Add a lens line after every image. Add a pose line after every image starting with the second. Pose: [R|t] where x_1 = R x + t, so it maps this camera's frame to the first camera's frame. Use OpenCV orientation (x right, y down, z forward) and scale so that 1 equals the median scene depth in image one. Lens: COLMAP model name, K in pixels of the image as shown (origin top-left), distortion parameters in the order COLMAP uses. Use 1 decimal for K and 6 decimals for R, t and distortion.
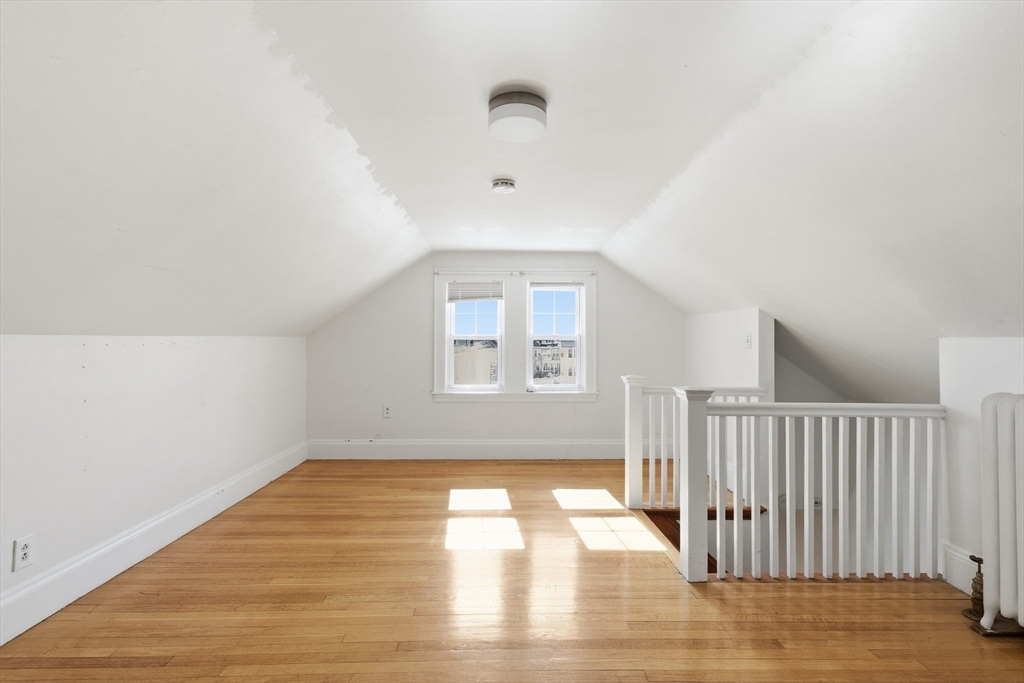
lens RADIAL K [[477.2, 0, 512.1], [0, 477.2, 322.4], [0, 0, 1]] dist [0.000407, -0.000395]
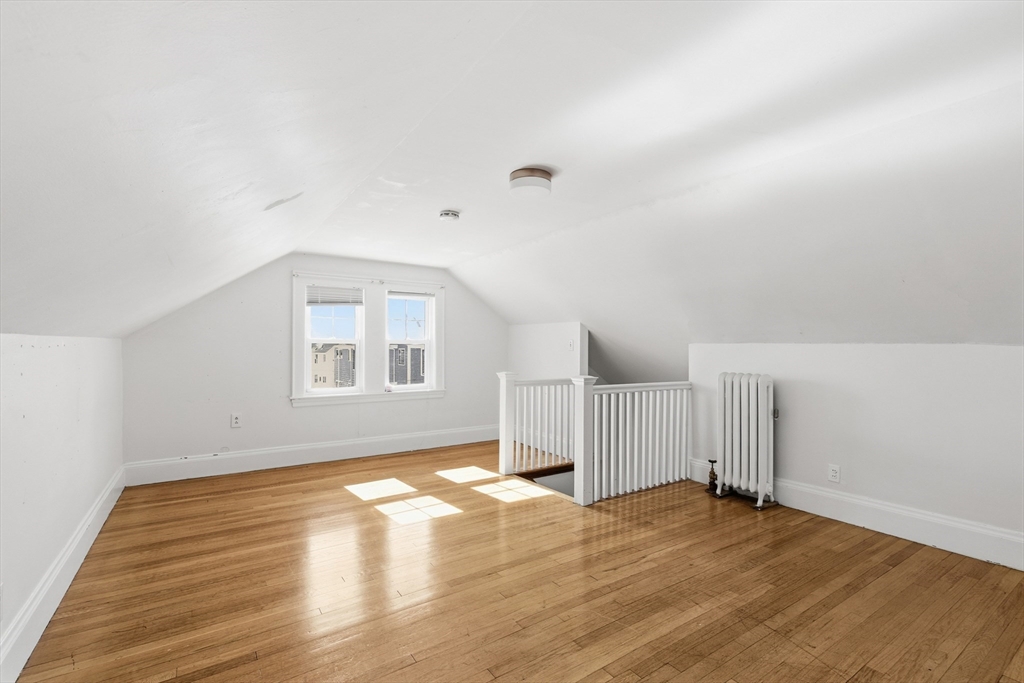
lens RADIAL K [[475.2, 0, 510.3], [0, 475.2, 332.2], [0, 0, 1]] dist [-0.001978, 0.000060]
pose [[0.835761, 0.017328, 0.548819, -0.421497], [-0.023550, 0.999713, 0.004298, -0.001688], [-0.548588, -0.016517, 0.835930, -0.071749]]
